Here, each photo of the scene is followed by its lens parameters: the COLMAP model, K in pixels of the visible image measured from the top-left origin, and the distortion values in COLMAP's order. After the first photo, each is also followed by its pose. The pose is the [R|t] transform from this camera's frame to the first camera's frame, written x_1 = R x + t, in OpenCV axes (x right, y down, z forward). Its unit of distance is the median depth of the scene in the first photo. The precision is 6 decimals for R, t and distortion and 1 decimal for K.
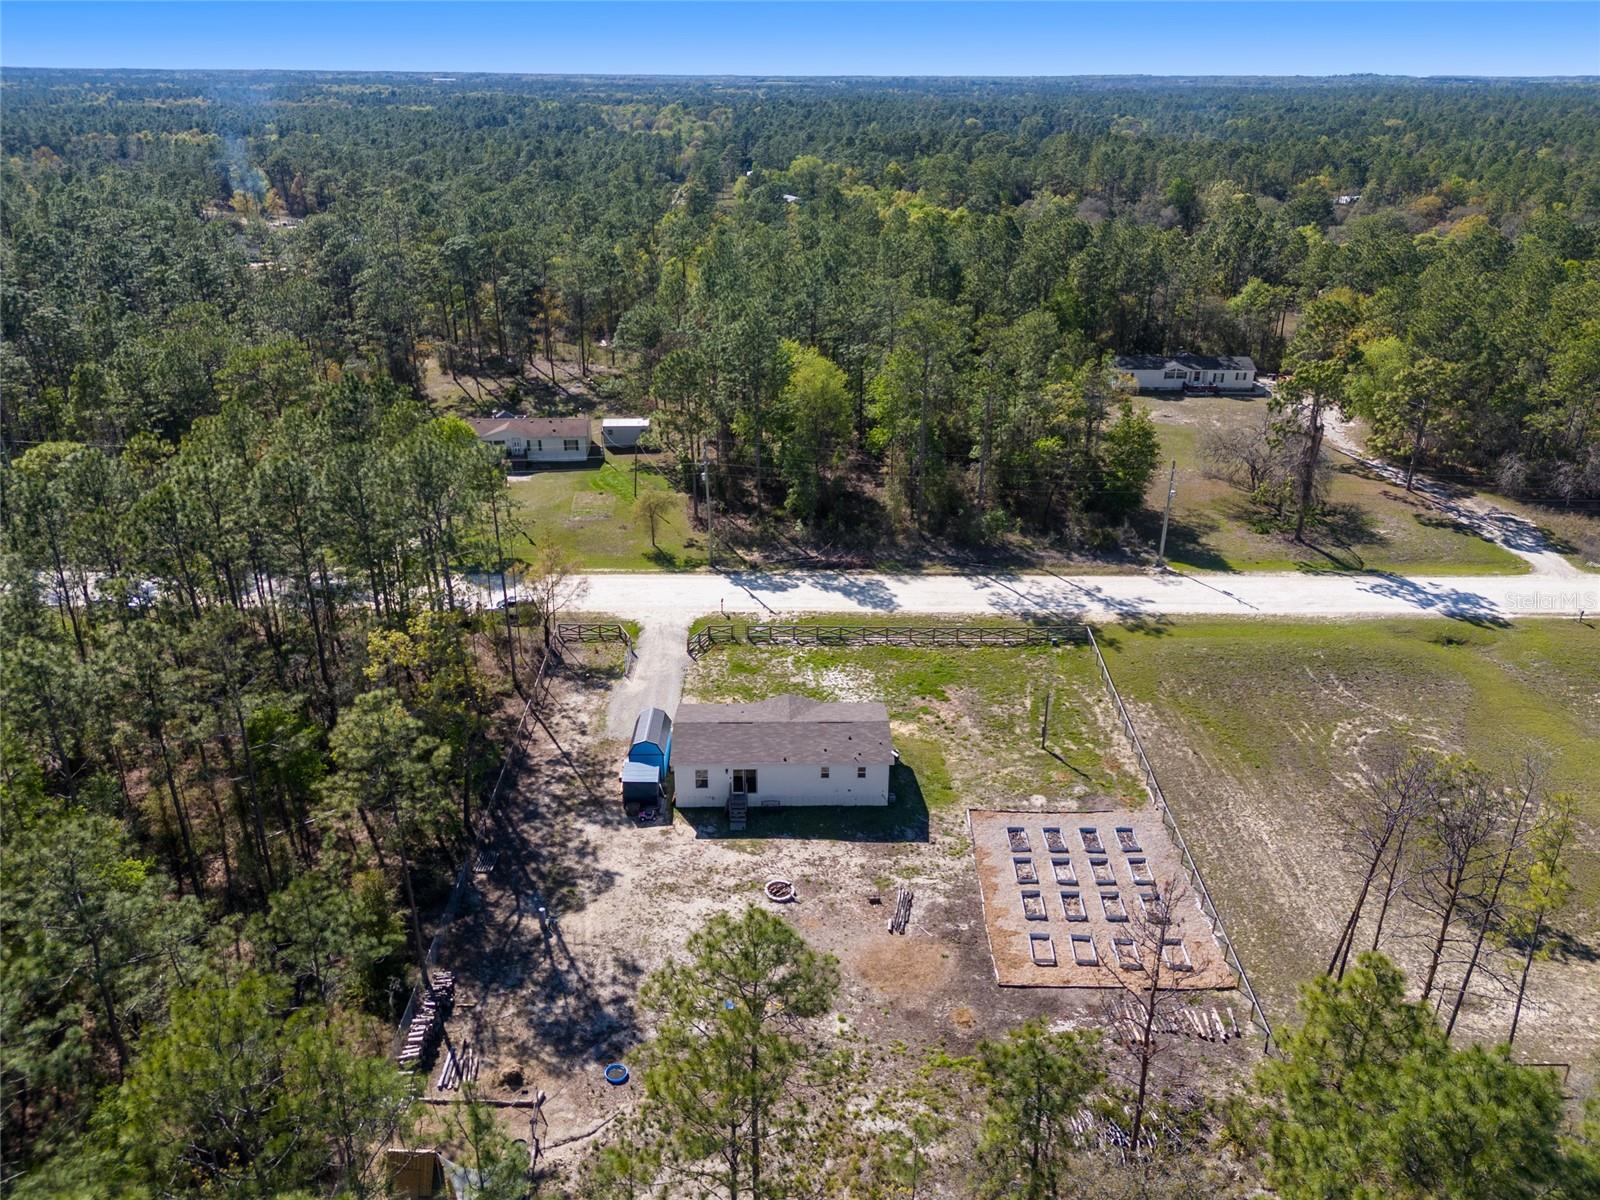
lens RADIAL K [[1205.3, 0, 796.3], [0, 1205.3, 575.3], [0, 0, 1]] dist [0.093619, -0.118729]
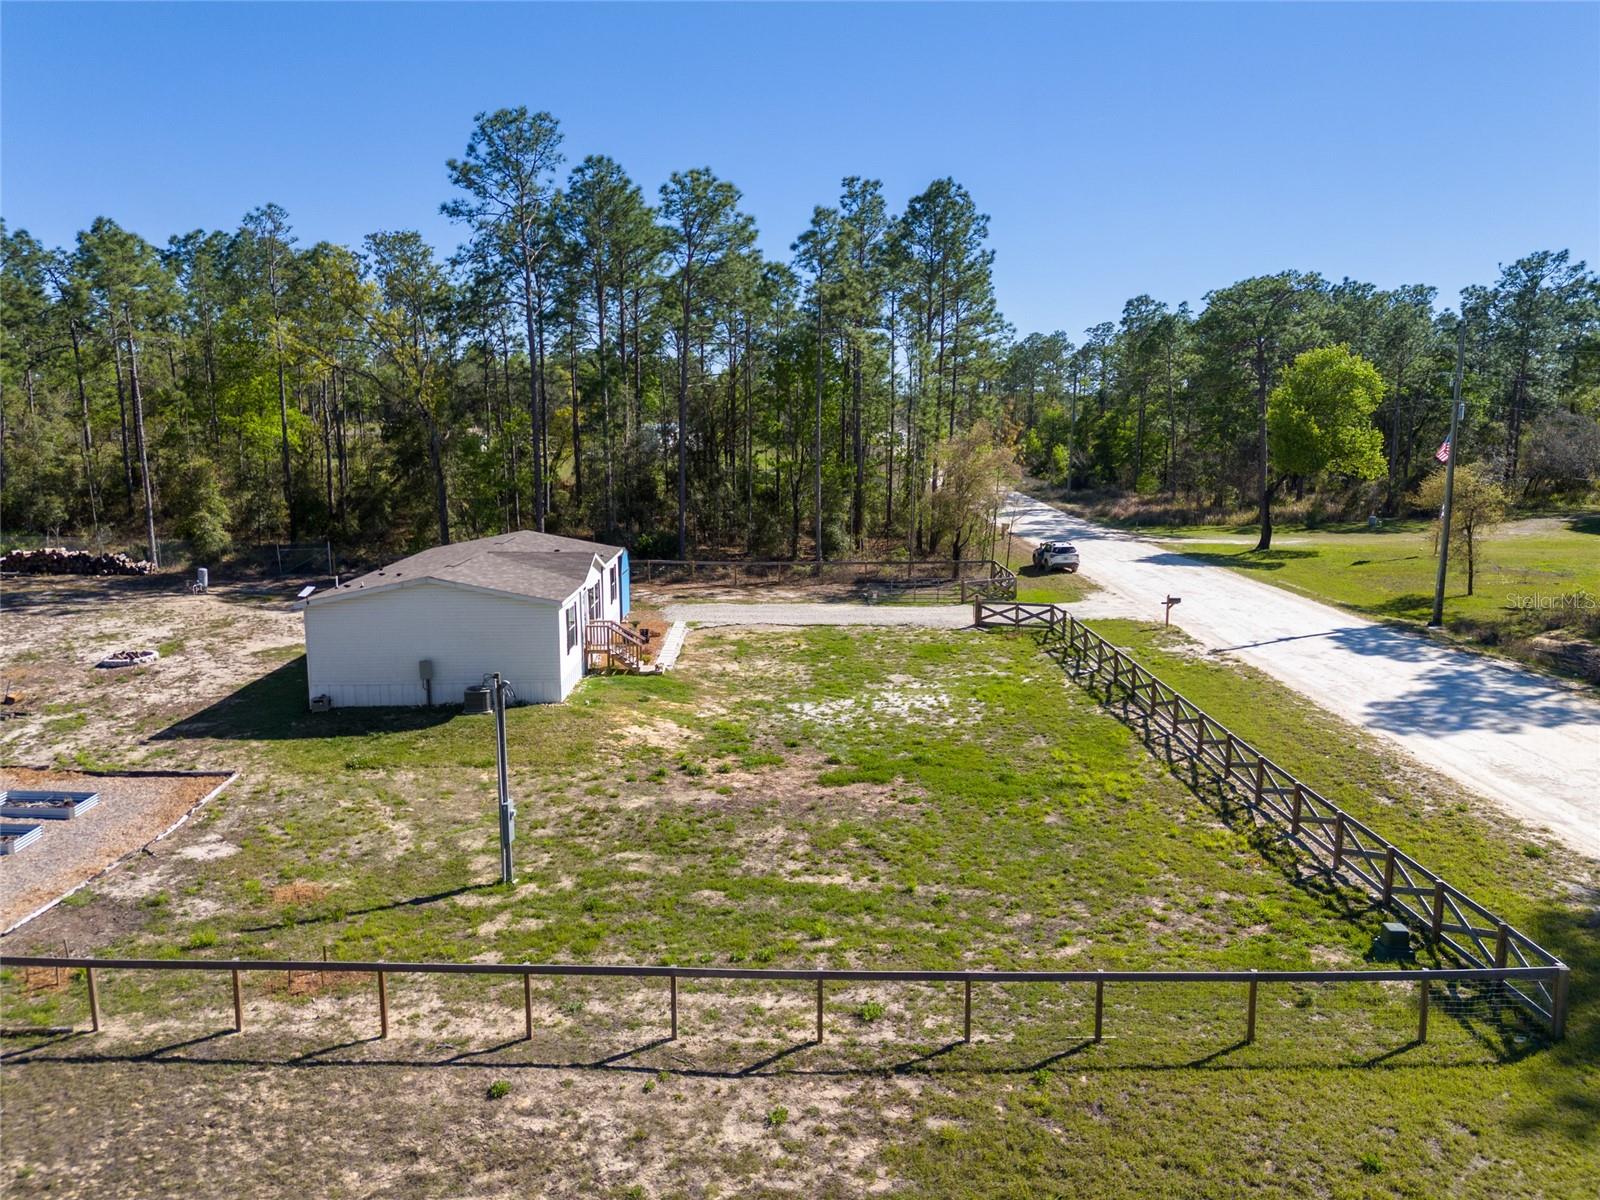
lens RADIAL K [[1167.1, 0, 799.4], [0, 1167.1, 605.5], [0, 0, 1]] dist [0.096687, -0.112874]
pose [[0.006378, 0.157564, -0.987488, 0.529987], [-0.376176, 0.915349, 0.143624, 0.016730], [0.926526, 0.370554, 0.065110, 1.146023]]
